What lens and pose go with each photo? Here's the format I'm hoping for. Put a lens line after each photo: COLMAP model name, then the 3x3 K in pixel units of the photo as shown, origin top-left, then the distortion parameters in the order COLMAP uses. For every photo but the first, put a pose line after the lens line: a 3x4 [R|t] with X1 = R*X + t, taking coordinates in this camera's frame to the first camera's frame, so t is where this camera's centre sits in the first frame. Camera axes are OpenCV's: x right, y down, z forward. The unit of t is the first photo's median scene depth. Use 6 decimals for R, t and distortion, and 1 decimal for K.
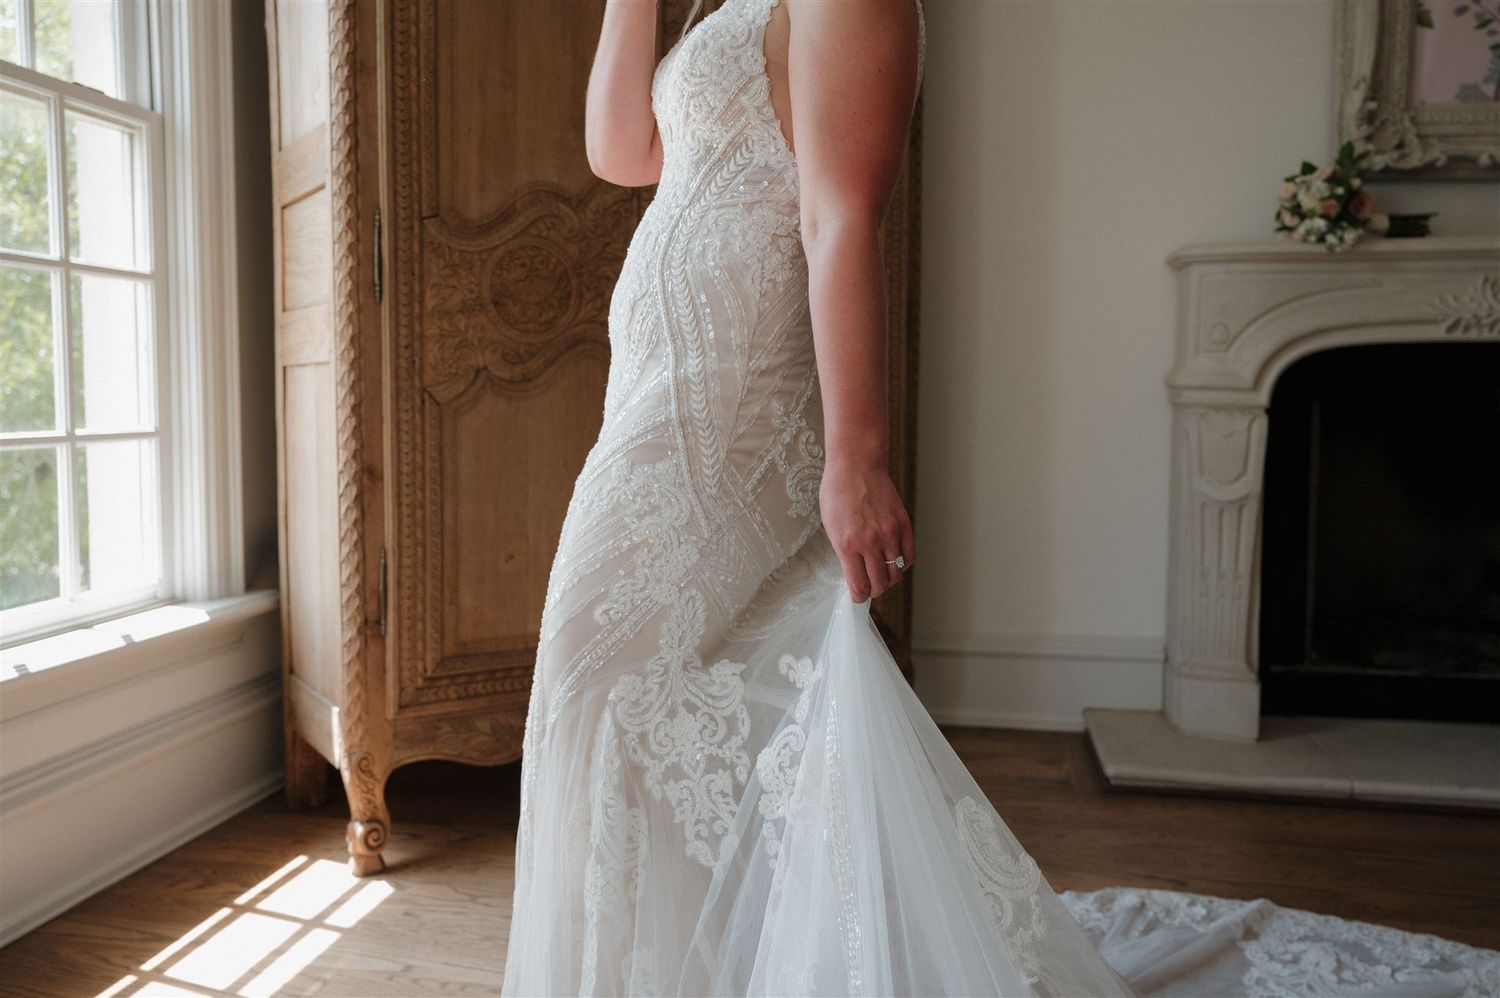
lens RADIAL K [[1133.7, 0, 750.7], [0, 1133.7, 487.8], [0, 0, 1]] dist [-0.016231, -0.000515]
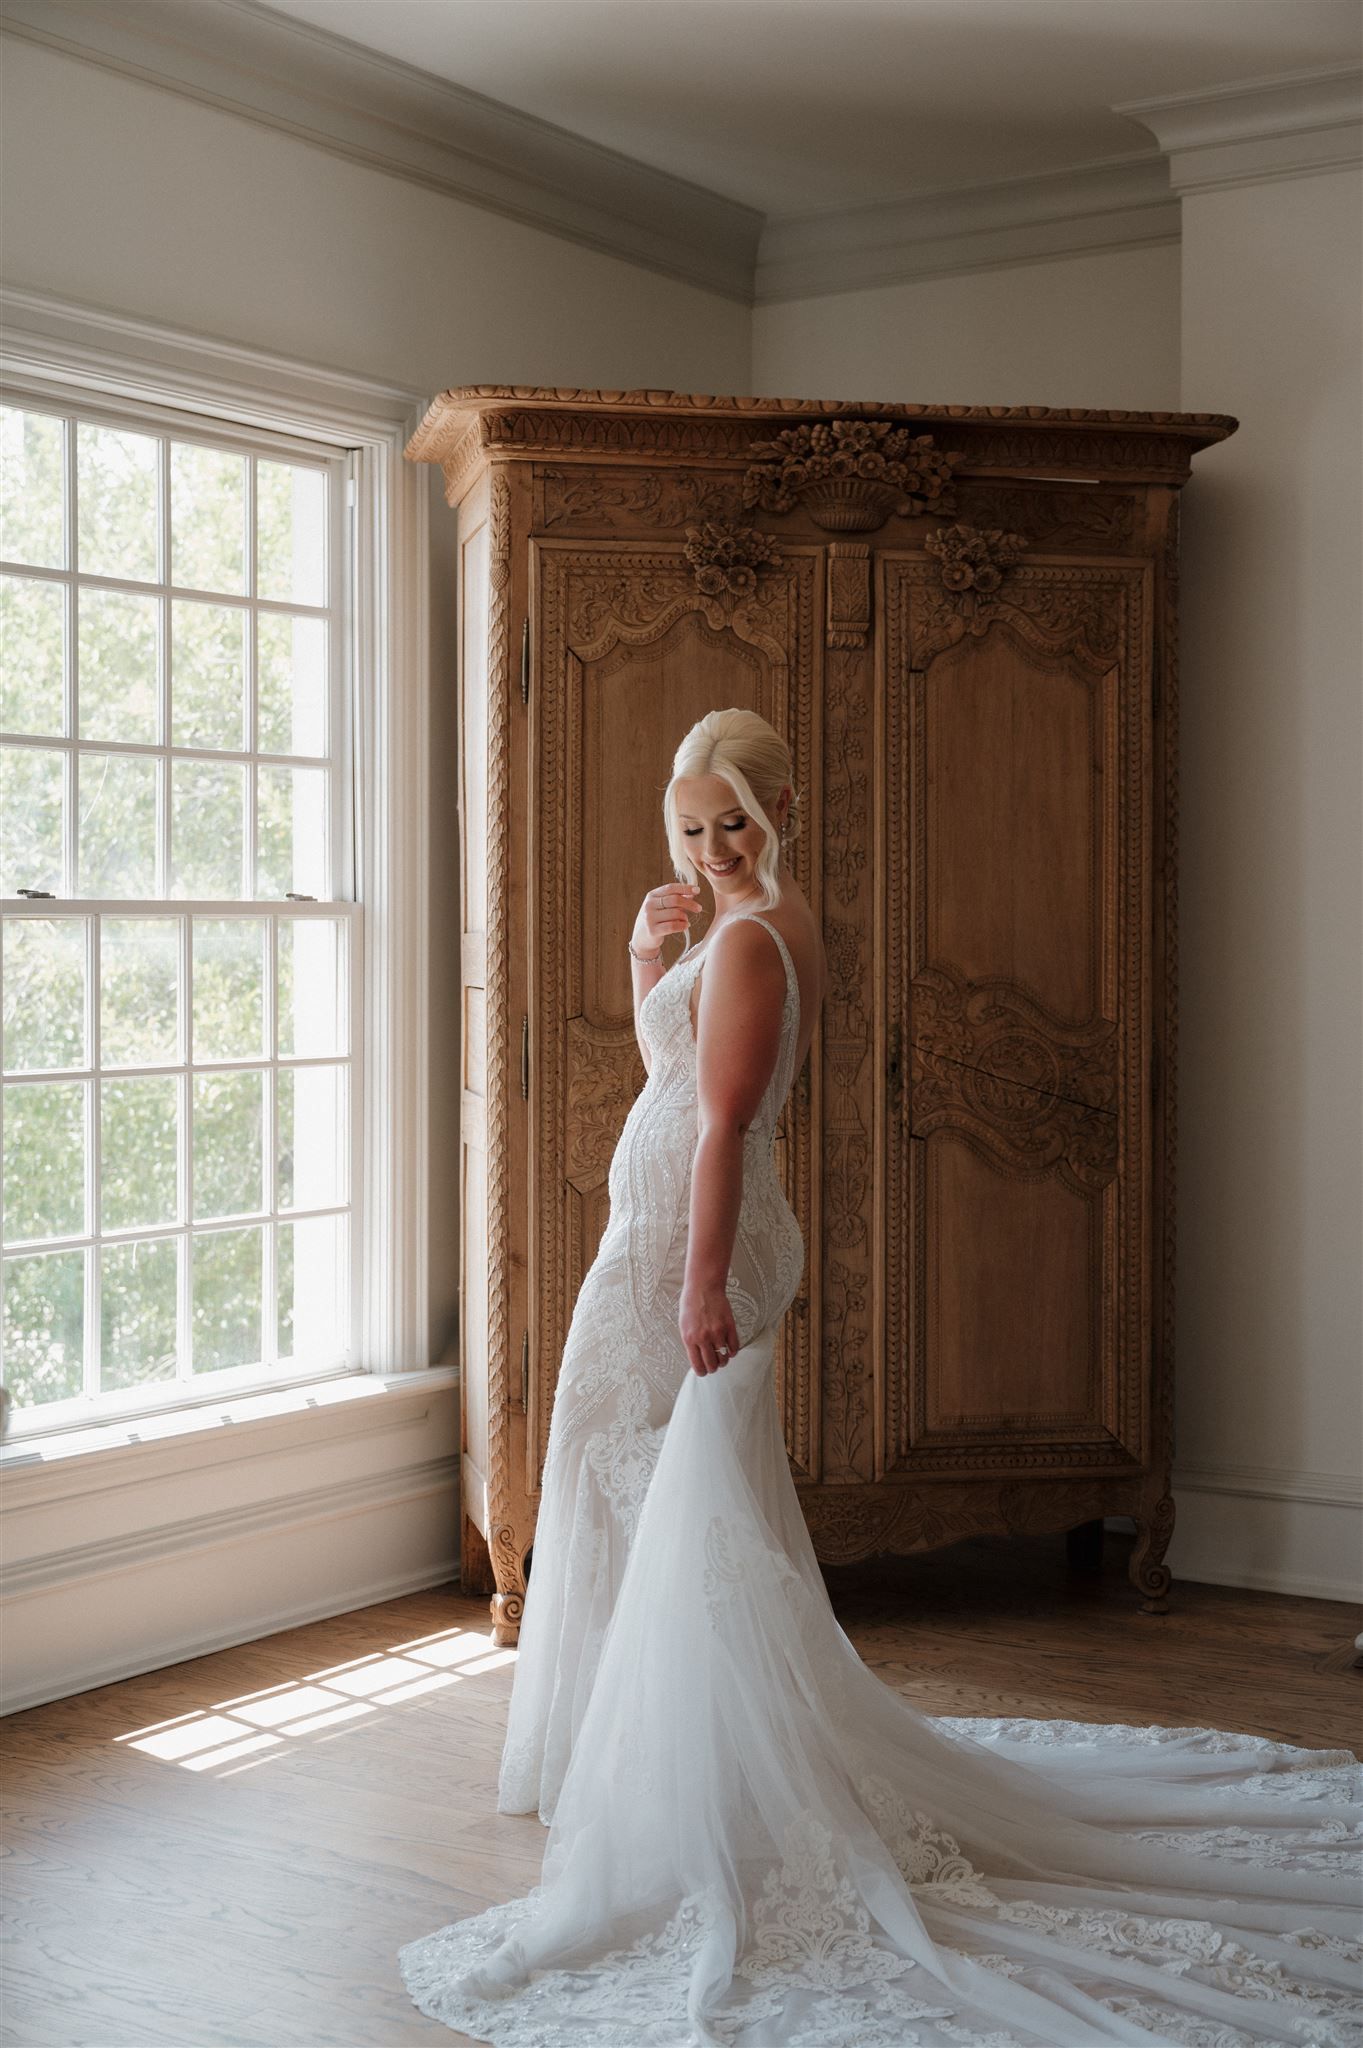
lens RADIAL K [[2846.9, 0, 684.3], [0, 2846.9, 1037.1], [0, 0, 1]] dist [0.012720, 0.000000]
pose [[0.912102, 0.007642, -0.409892, 0.884128], [-0.027670, 0.998694, -0.042952, -0.108546], [0.409029, 0.050519, 0.911122, -1.353849]]
